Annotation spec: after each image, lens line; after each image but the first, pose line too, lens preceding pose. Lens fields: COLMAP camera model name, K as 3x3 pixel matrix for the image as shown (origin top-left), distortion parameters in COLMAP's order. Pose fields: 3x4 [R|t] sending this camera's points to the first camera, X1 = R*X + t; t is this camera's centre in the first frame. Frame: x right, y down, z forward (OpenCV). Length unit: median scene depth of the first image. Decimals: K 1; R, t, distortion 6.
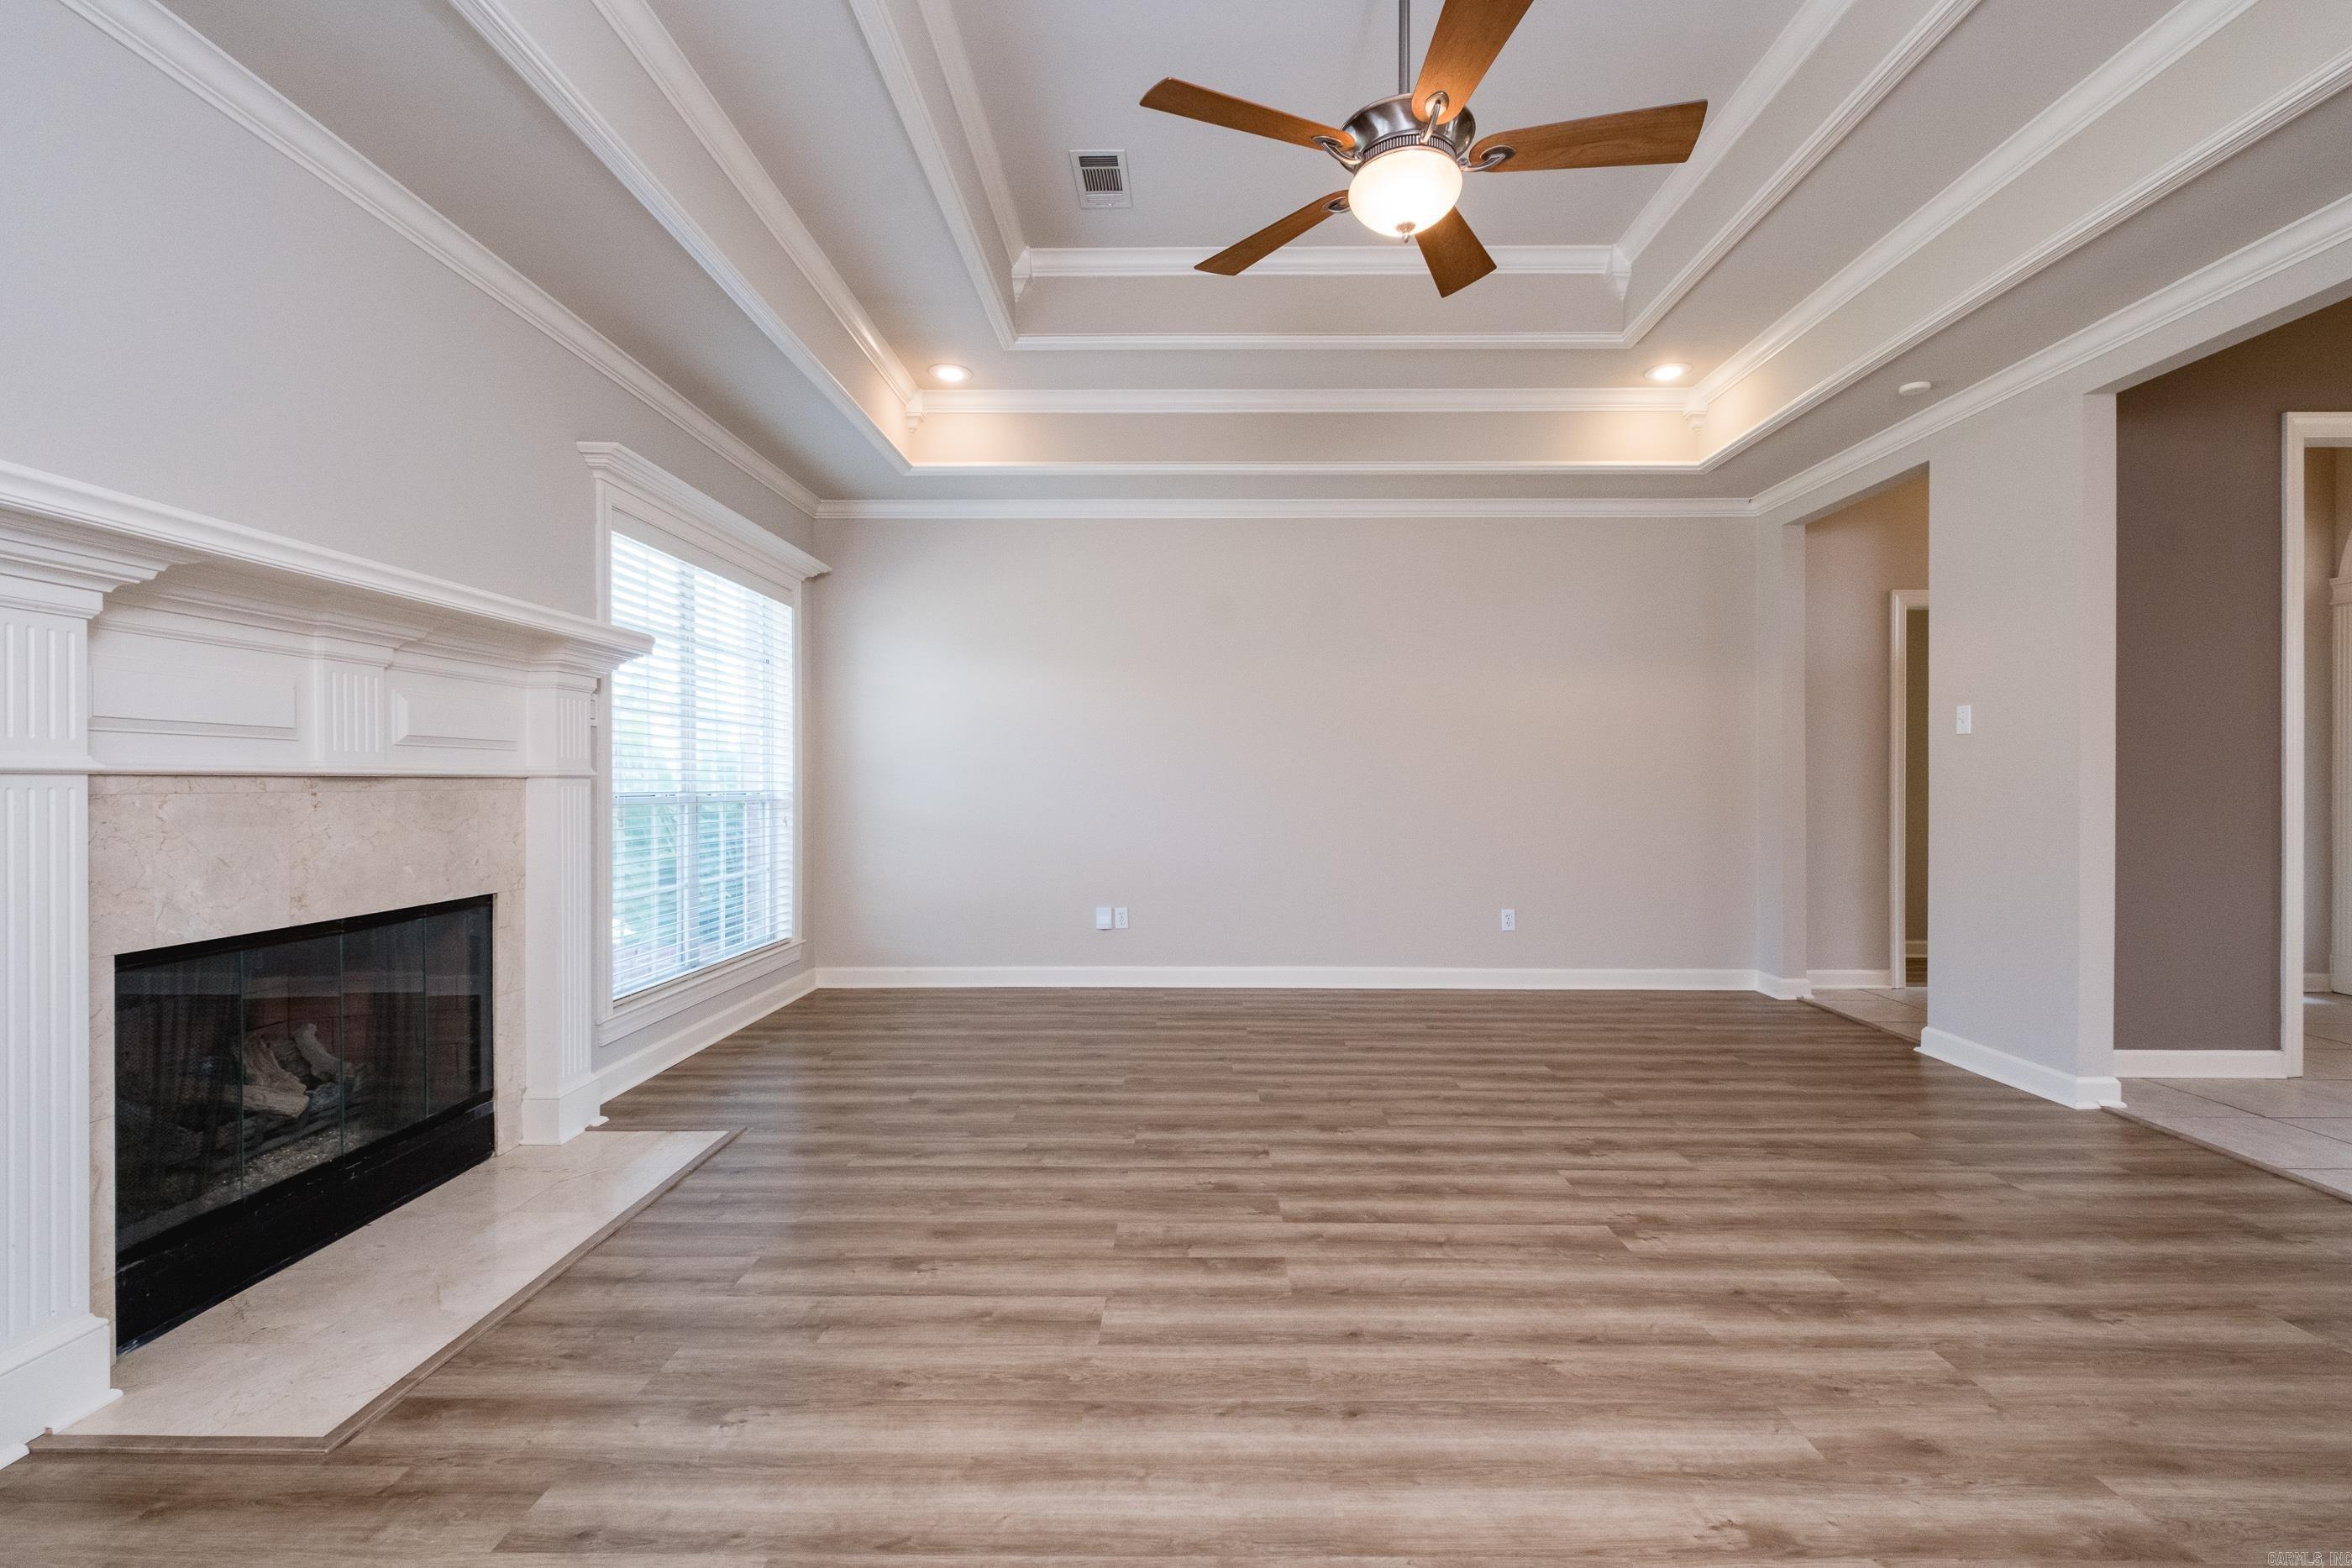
lens RADIAL K [[1100.4, 0, 1209.1], [0, 1100.4, 787.0], [0, 0, 1]] dist [0.002901, -0.001378]
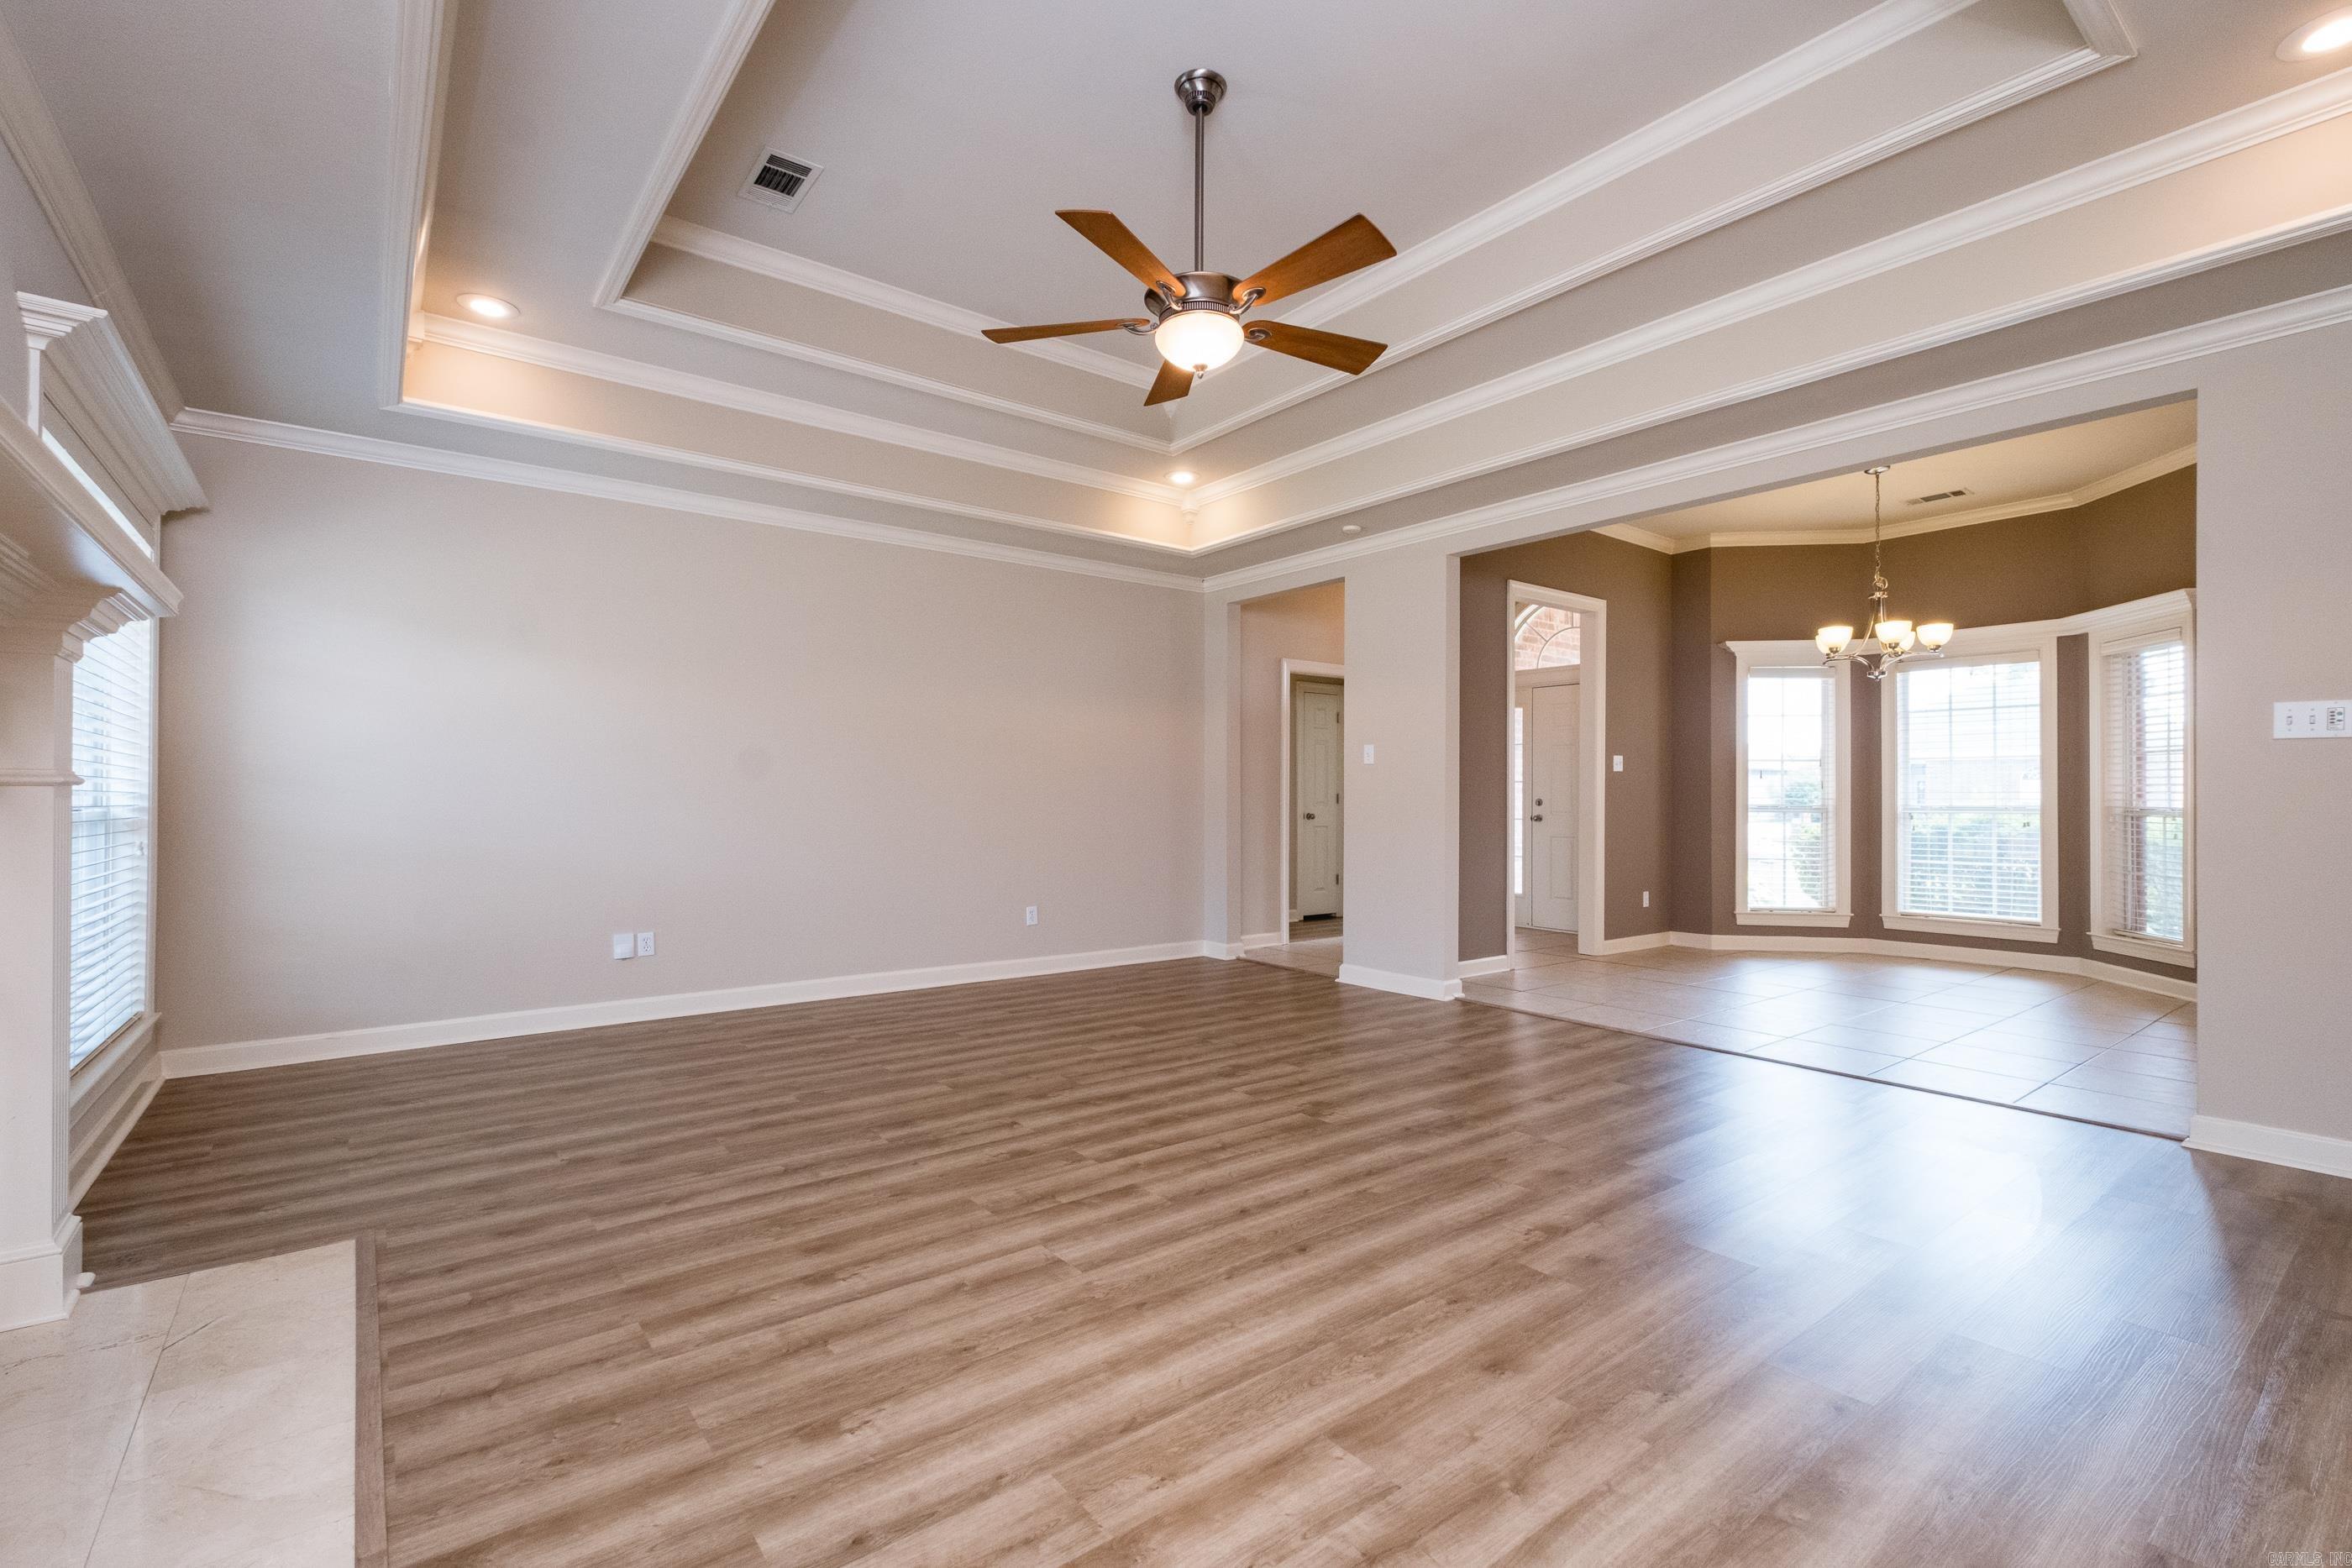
lens RADIAL K [[1056.9, 0, 1260.7], [0, 1056.9, 787.1], [0, 0, 1]] dist [0.015722, -0.012005]
pose [[0.759081, 0.007826, 0.650949, -0.487751], [0.000916, 0.999914, -0.013090, 0.002336], [-0.650995, 0.010533, 0.759009, 0.009264]]
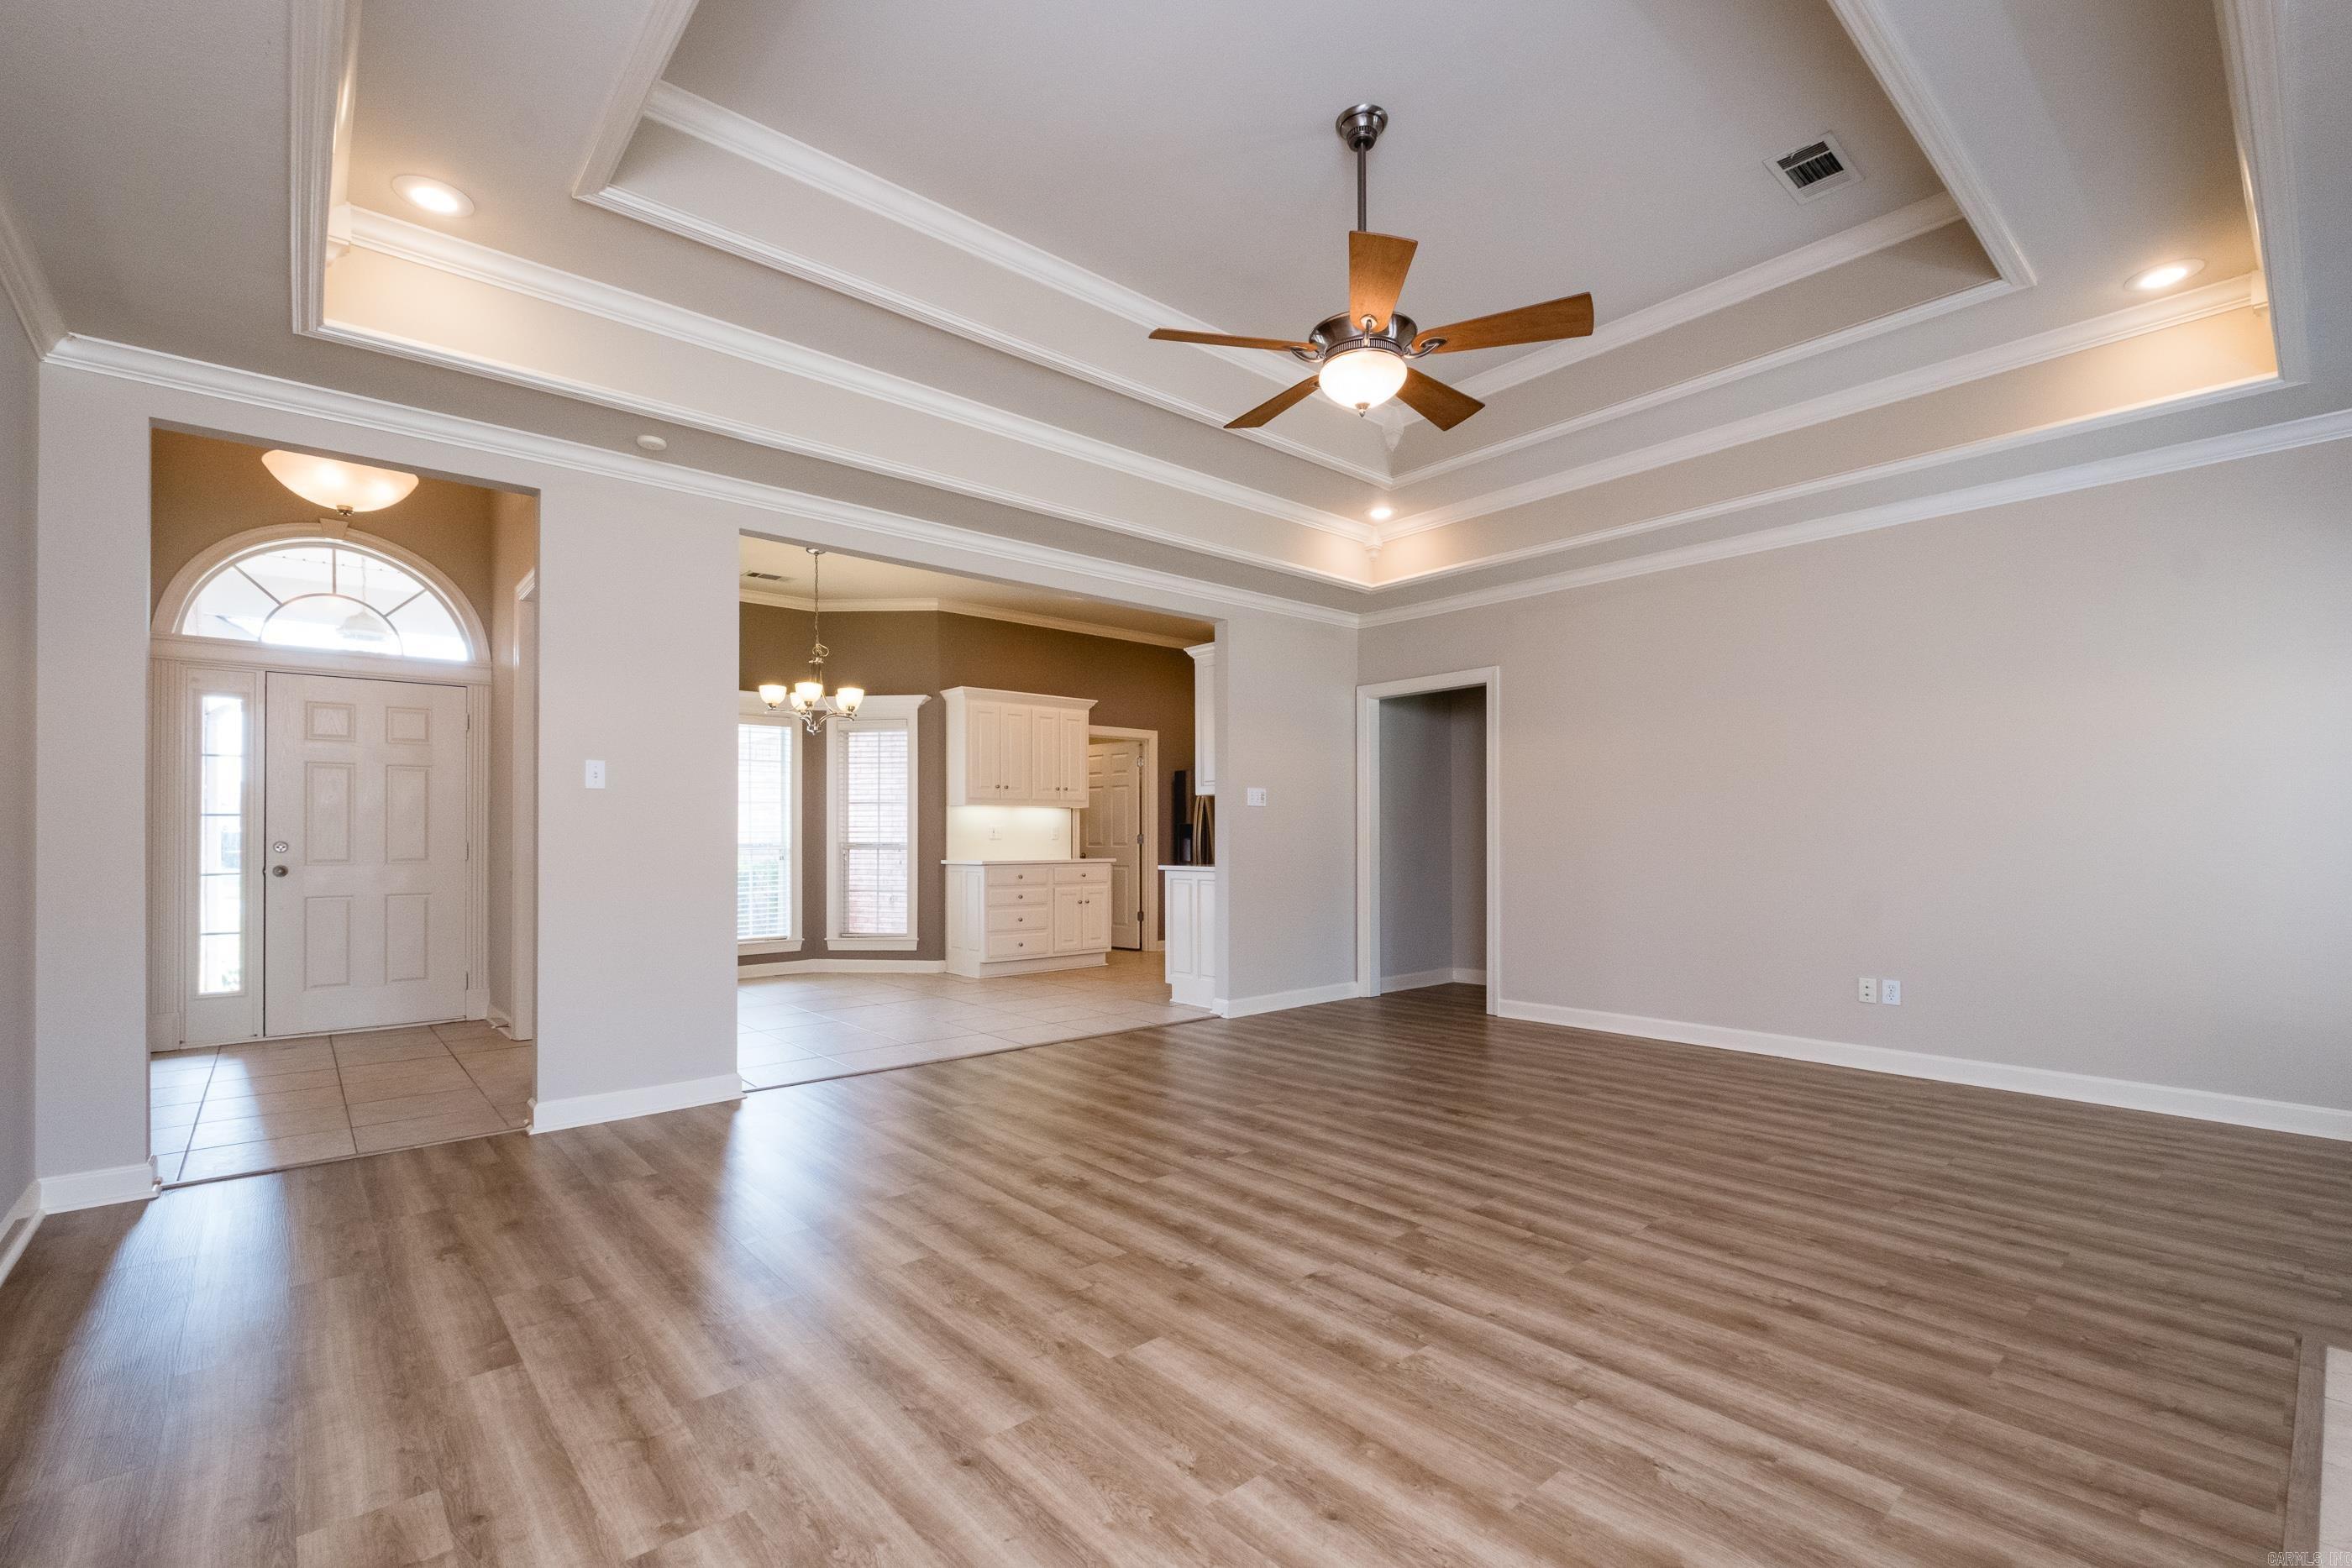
lens RADIAL K [[1036.9, 0, 1177.9], [0, 1036.9, 771.3], [0, 0, 1]] dist [0.001599, -0.001510]
pose [[-0.668996, 0.046467, 0.741812, -0.503041], [0.005463, 0.998324, -0.057608, -0.004863], [-0.743246, -0.034487, -0.668129, 1.685957]]
